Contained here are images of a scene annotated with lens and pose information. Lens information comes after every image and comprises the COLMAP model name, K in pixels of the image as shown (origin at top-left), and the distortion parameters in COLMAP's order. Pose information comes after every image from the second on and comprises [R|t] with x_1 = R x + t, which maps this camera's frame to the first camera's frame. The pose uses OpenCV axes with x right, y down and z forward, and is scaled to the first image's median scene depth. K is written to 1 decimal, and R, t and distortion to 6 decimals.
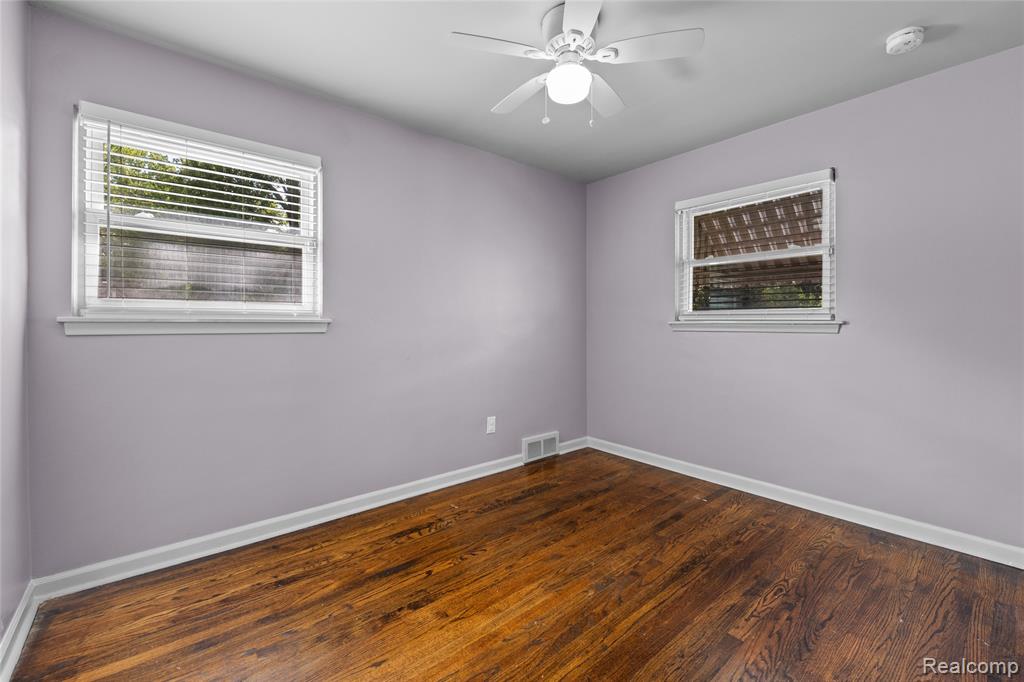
lens RADIAL K [[424.6, 0, 518.1], [0, 424.6, 322.1], [0, 0, 1]] dist [0.002145, -0.000006]
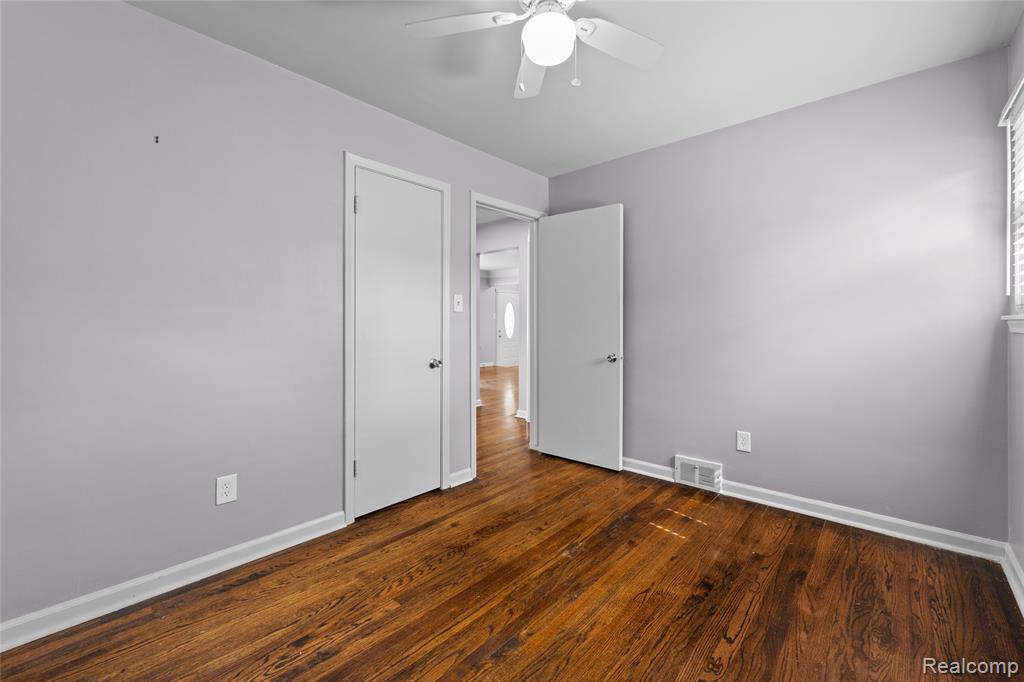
lens RADIAL K [[424.6, 0, 518.1], [0, 424.6, 322.1], [0, 0, 1]] dist [0.002145, -0.000006]
pose [[-0.992910, -0.000287, -0.118870, 0.297609], [0.000592, 0.999973, -0.007361, 0.015659], [0.118869, -0.007379, -0.992882, 1.939735]]
